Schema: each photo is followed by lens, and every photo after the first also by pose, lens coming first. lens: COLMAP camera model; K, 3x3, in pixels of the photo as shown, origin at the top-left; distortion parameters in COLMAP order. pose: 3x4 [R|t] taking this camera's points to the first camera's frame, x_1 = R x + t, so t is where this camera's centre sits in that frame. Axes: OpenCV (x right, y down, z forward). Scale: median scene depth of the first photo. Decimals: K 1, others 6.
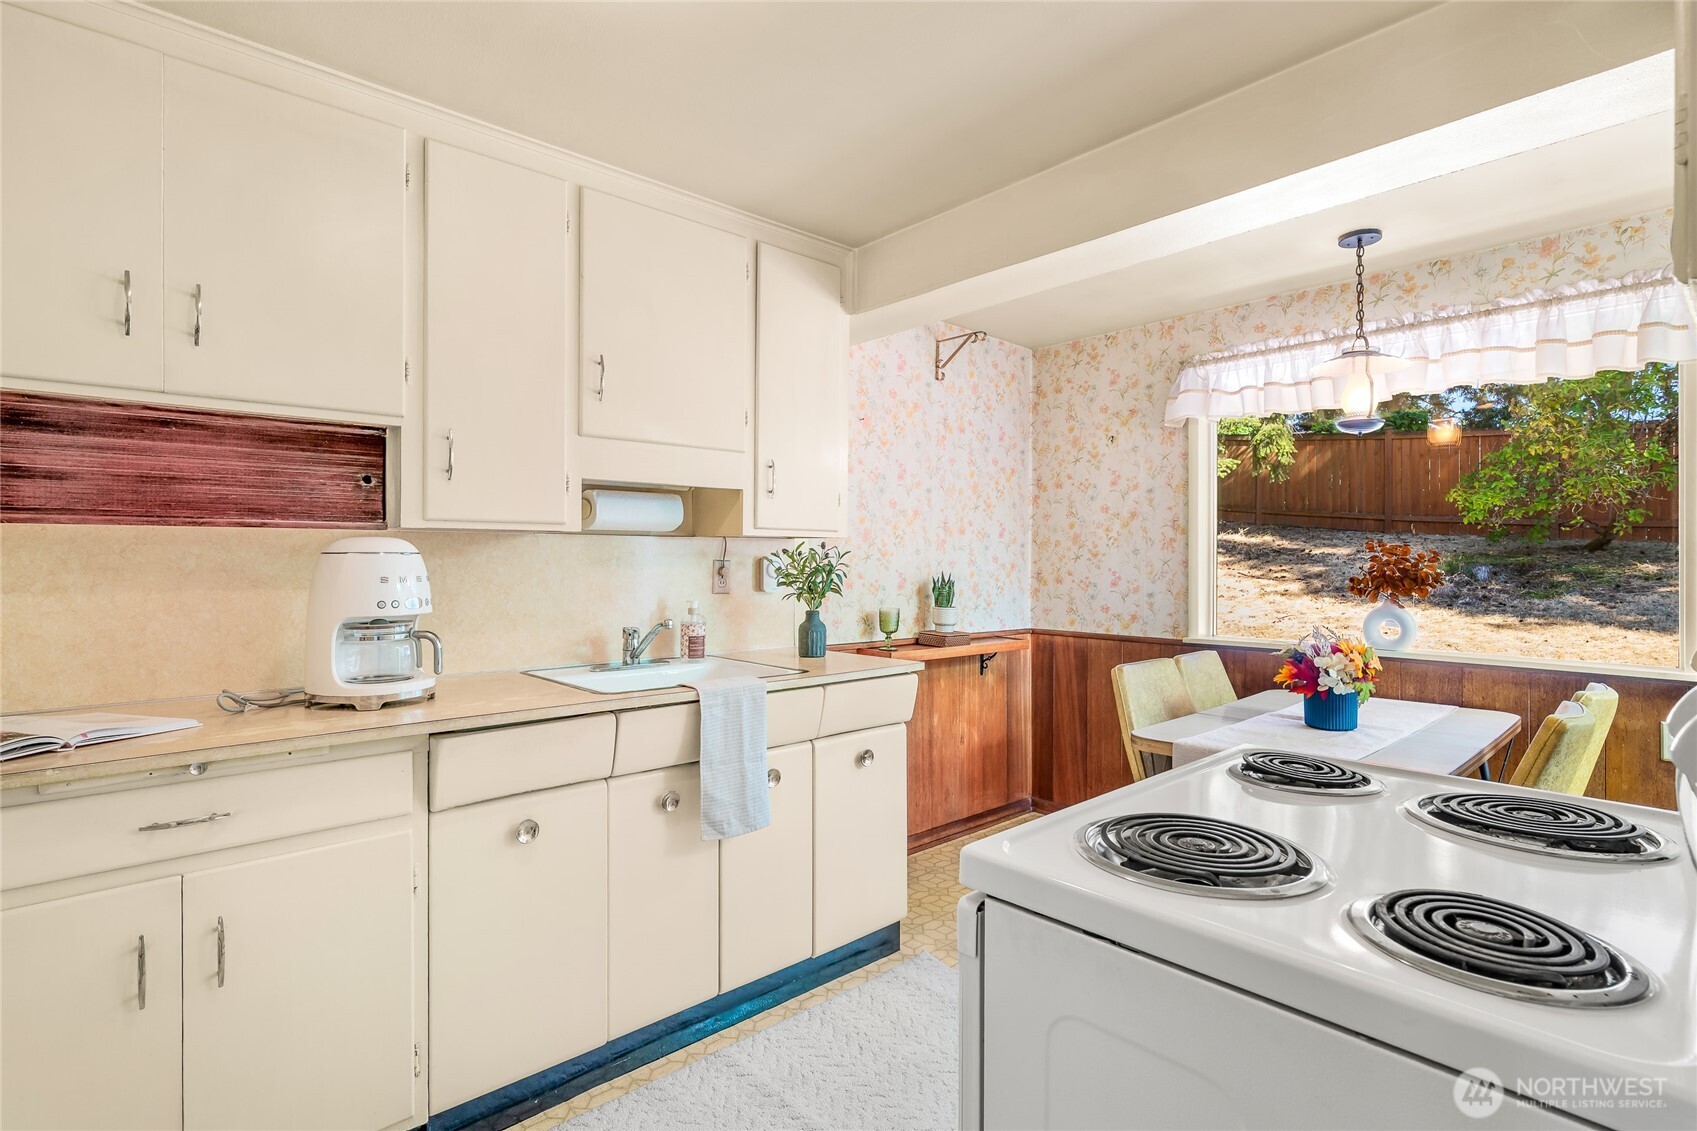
lens RADIAL K [[802.4, 0, 845.1], [0, 802.4, 556.0], [0, 0, 1]] dist [-0.011329, 0.001678]
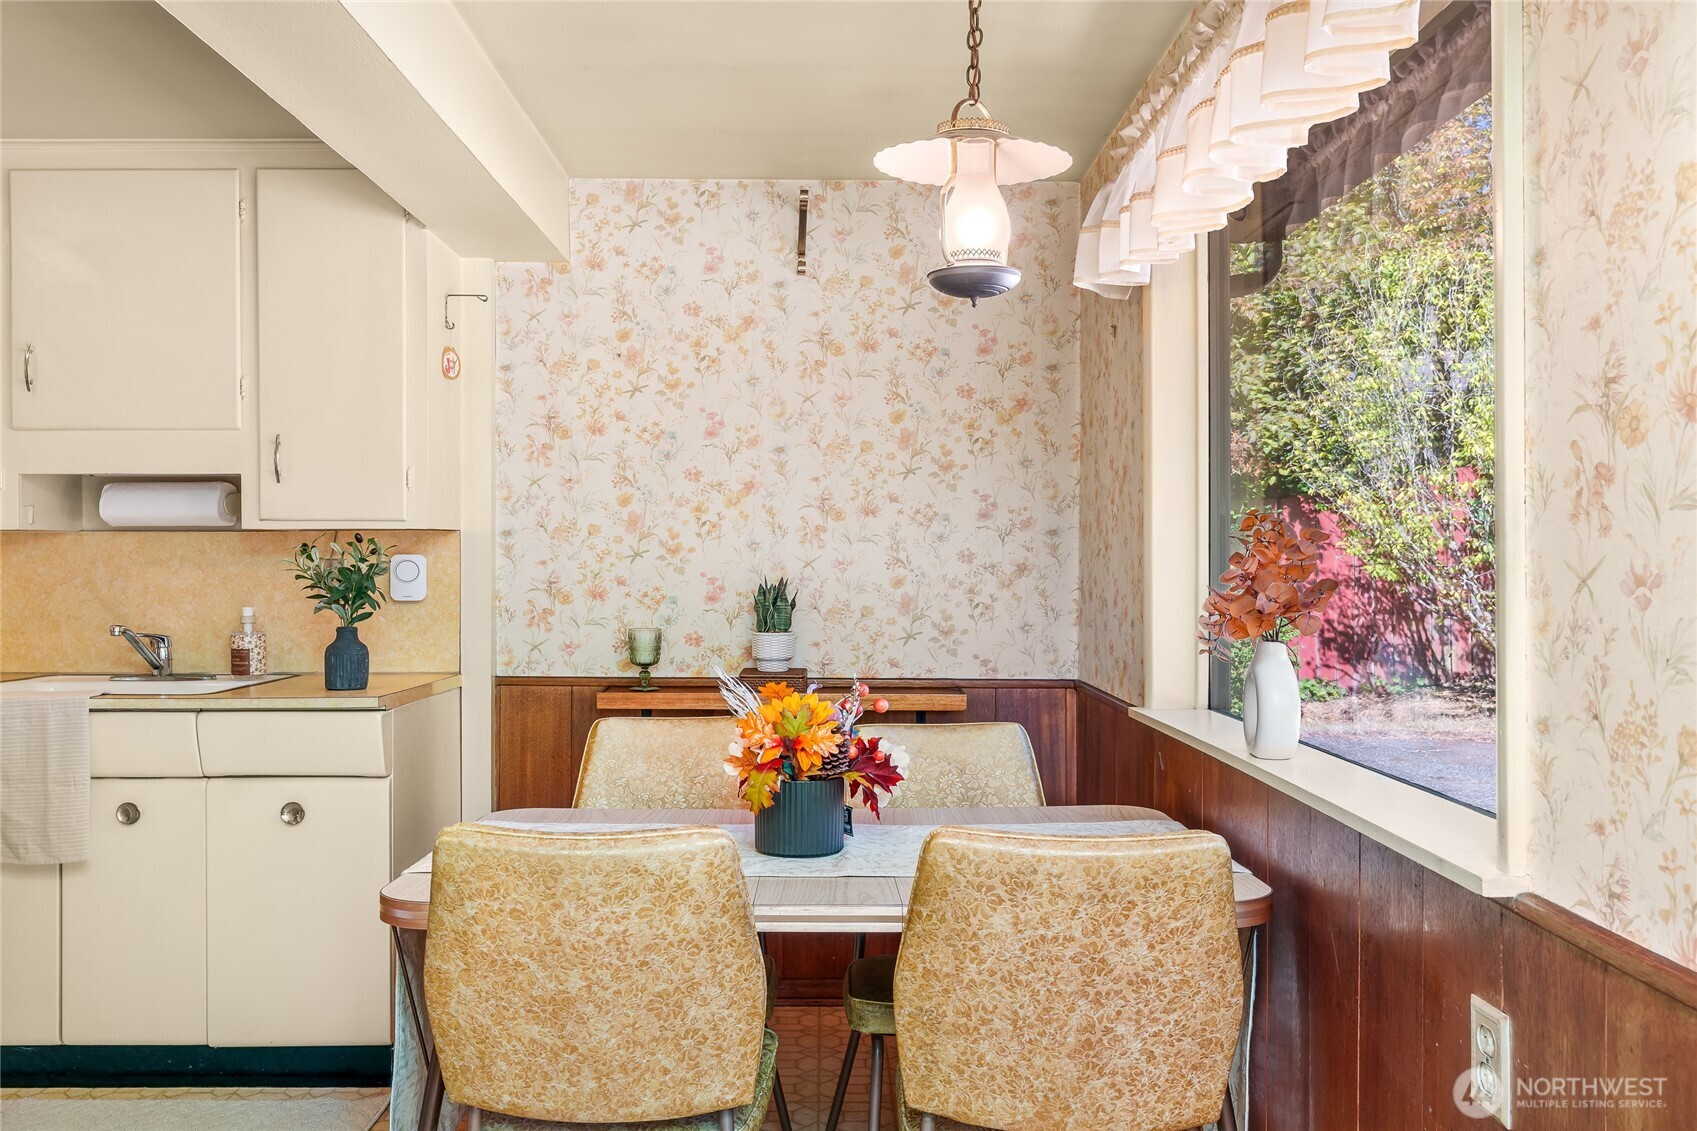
lens RADIAL K [[1295.4, 0, 931.7], [0, 1295.4, 567.5], [0, 0, 1]] dist [-0.002478, 0.009372]
pose [[0.779576, 0.000207, -0.626308, 1.077715], [0.005647, 0.999957, 0.007359, 0.006818], [0.626282, -0.009274, 0.779541, 0.341274]]
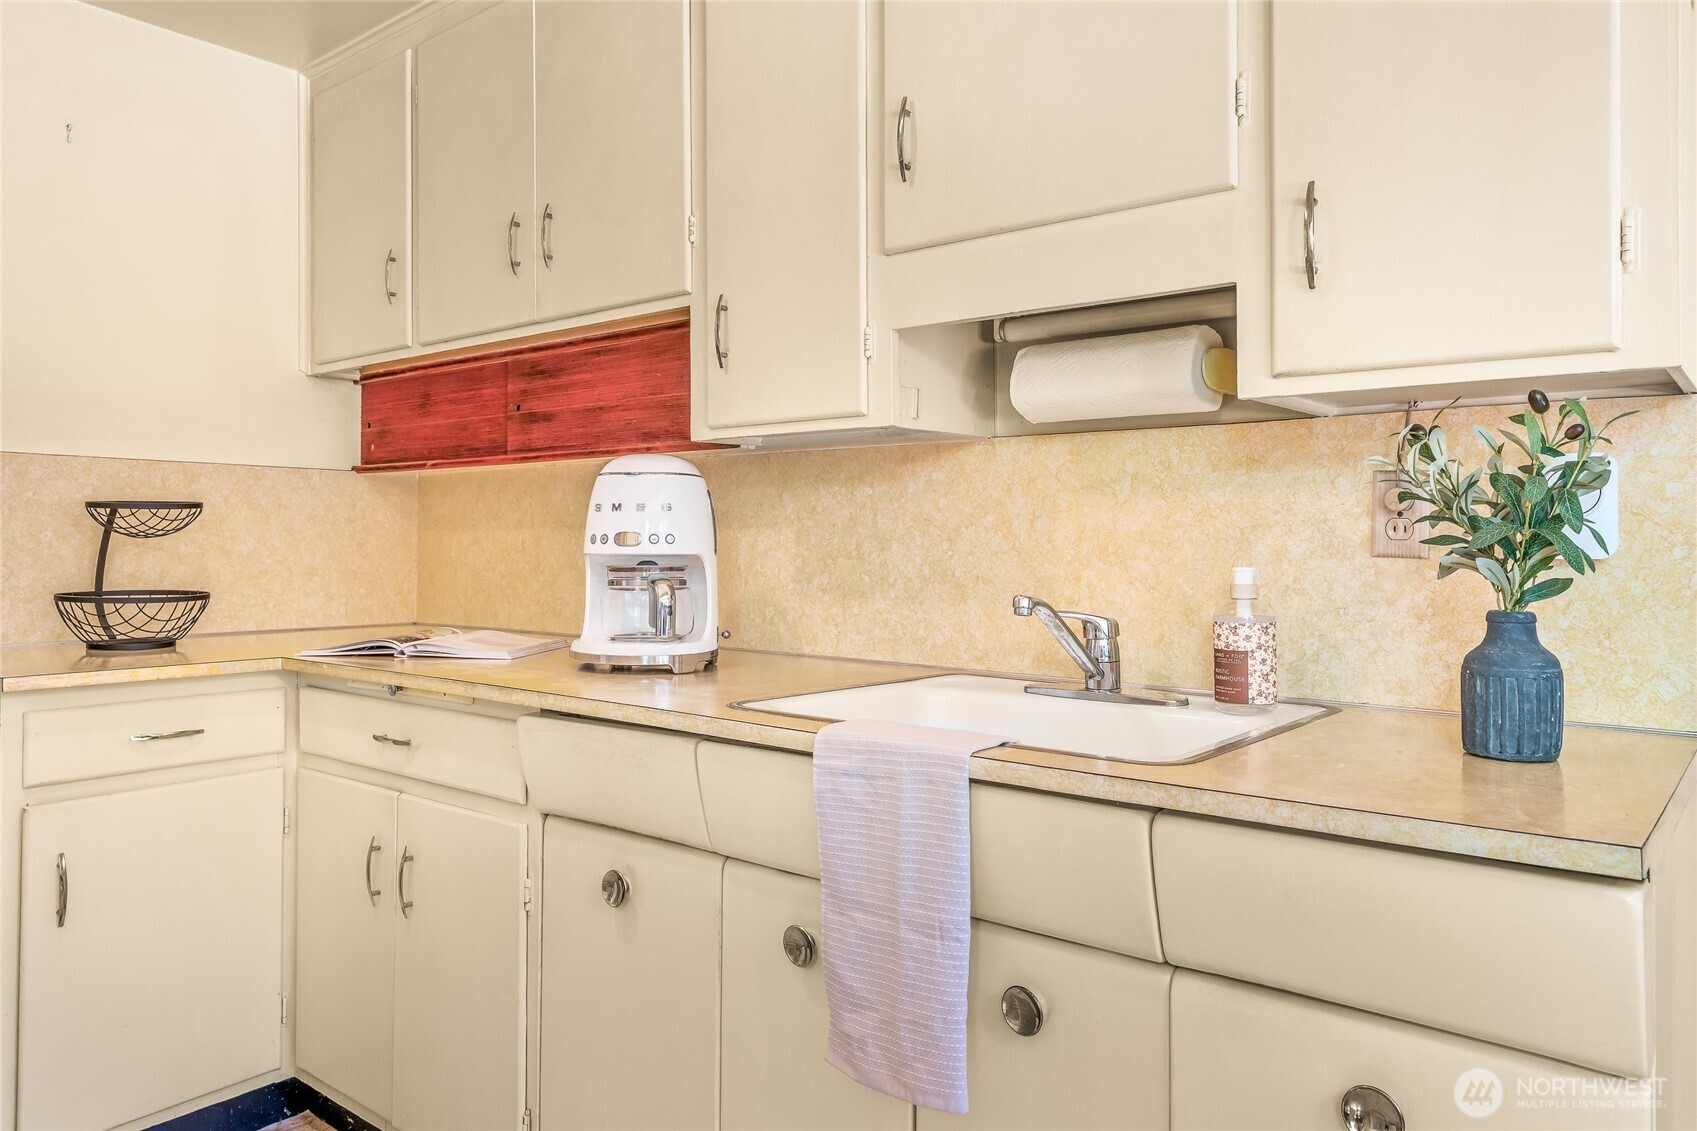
lens RADIAL K [[1181.0, 0, 872.1], [0, 1181.0, 516.7], [0, 0, 1]] dist [0.000447, -0.003304]
pose [[0.152504, -0.020966, -0.988080, 0.347537], [0.003069, 0.999780, -0.020741, 0.036124], [0.988298, 0.000131, 0.152535, 0.620864]]
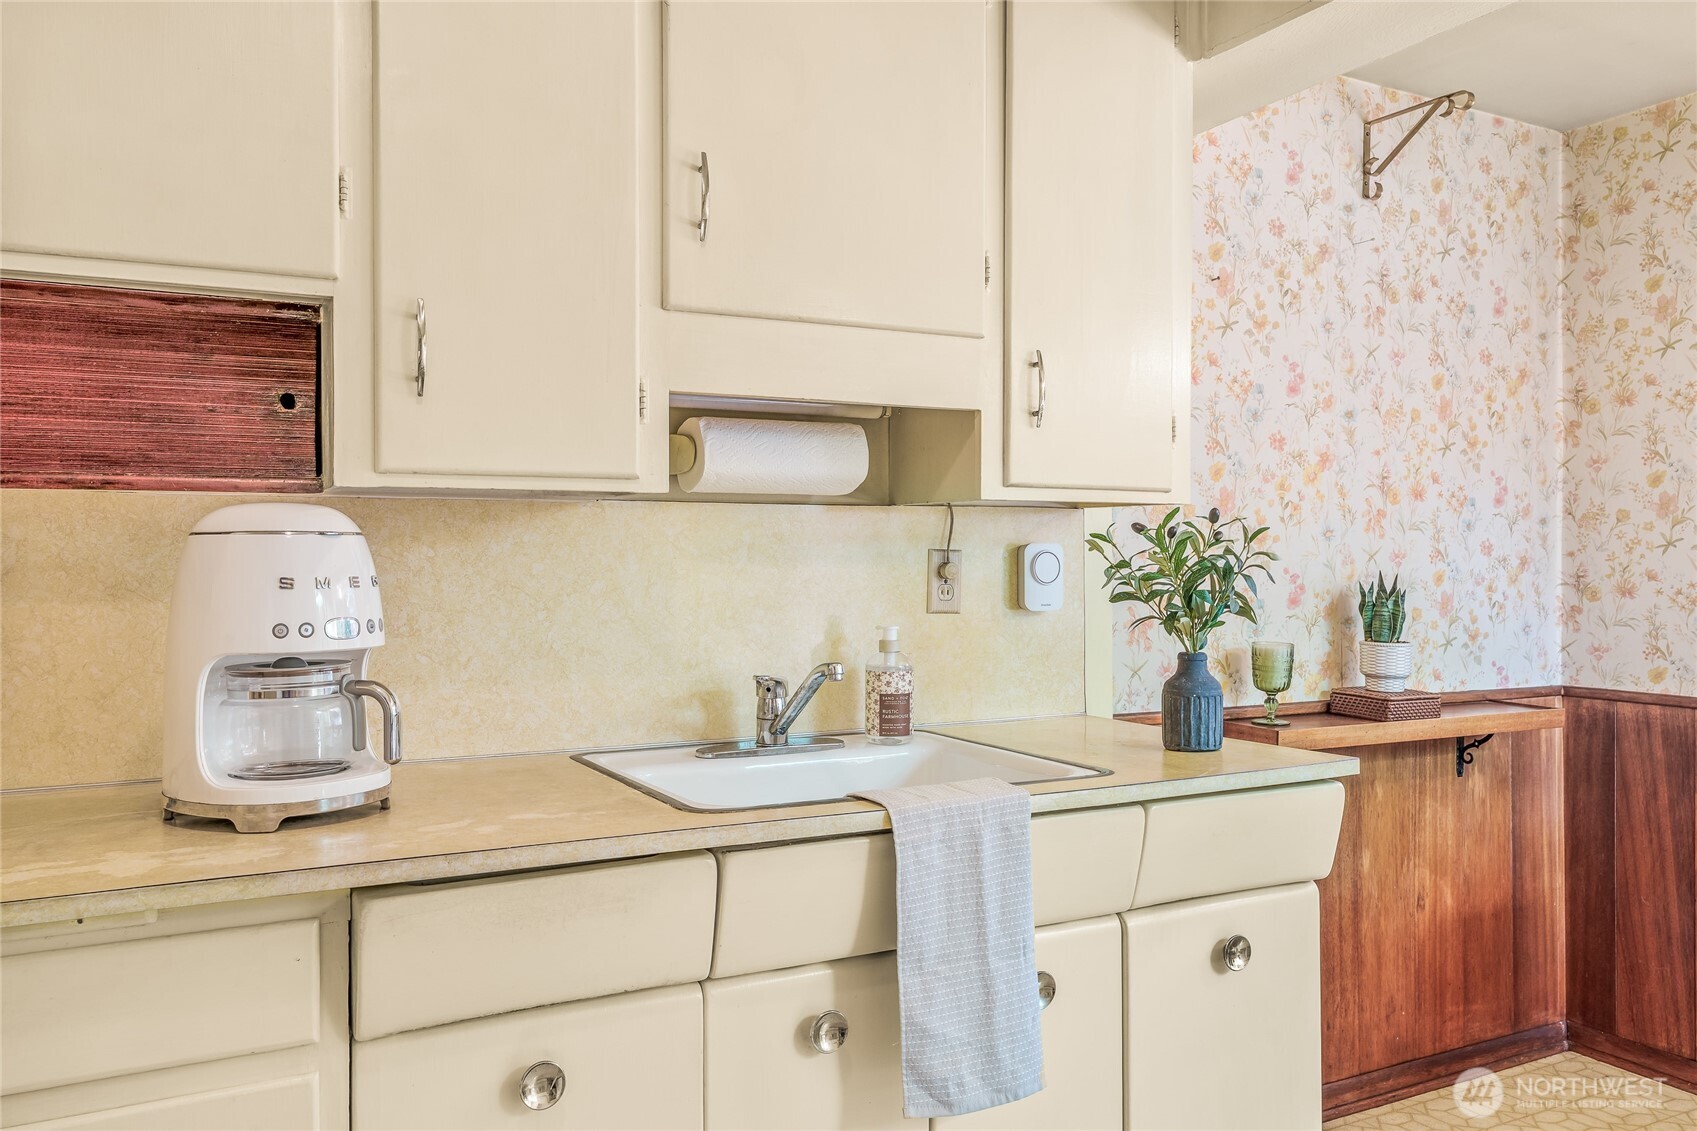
lens RADIAL K [[1295.4, 0, 850.3], [0, 1295.4, 555.8], [0, 0, 1]] dist [-0.002478, 0.009372]
pose [[0.970083, -0.004408, -0.242734, -0.006624], [0.005203, 0.999983, 0.002633, 0.006252], [0.242718, -0.003817, 0.970089, 0.149316]]
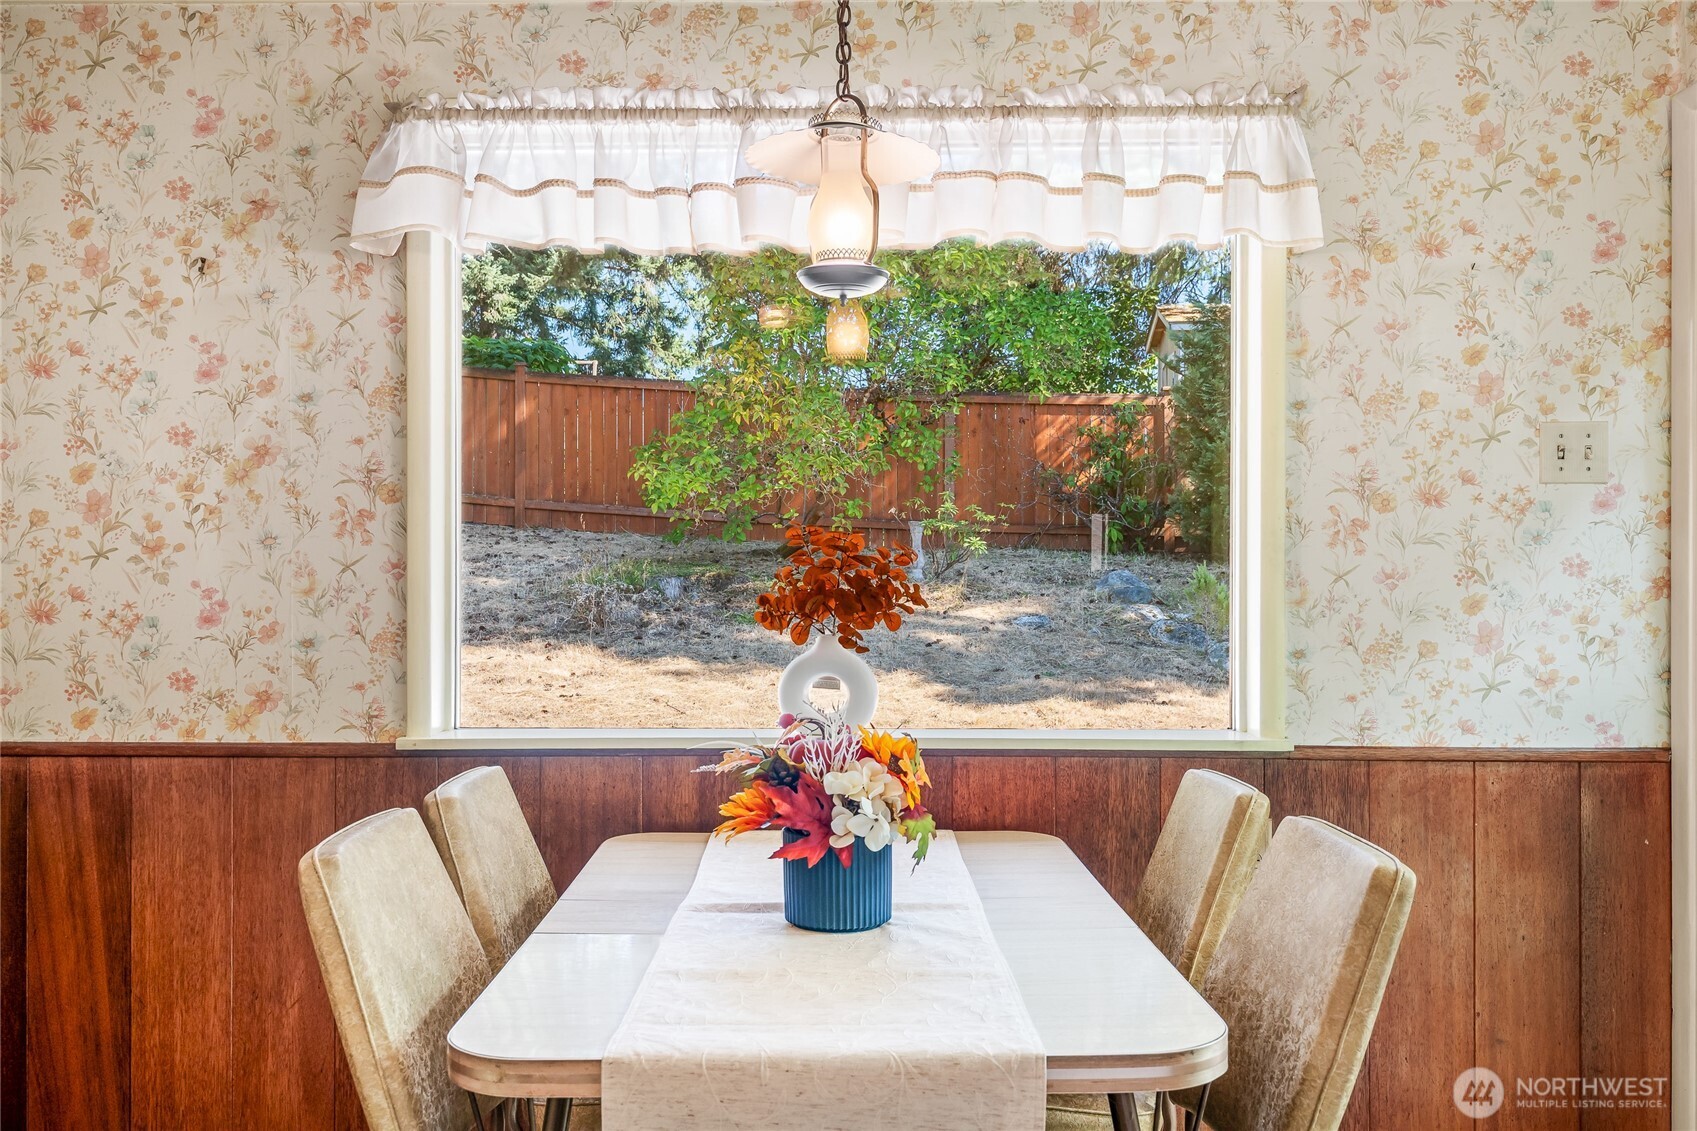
lens RADIAL K [[1365.3, 0, 848.9], [0, 1365.3, 578.3], [0, 0, 1]] dist [0.005282, -0.003435]
pose [[0.636297, -0.002694, 0.771440, 0.006239], [-0.004647, 0.999962, 0.007326, 0.009483], [-0.771430, -0.008247, 0.636260, 0.397993]]
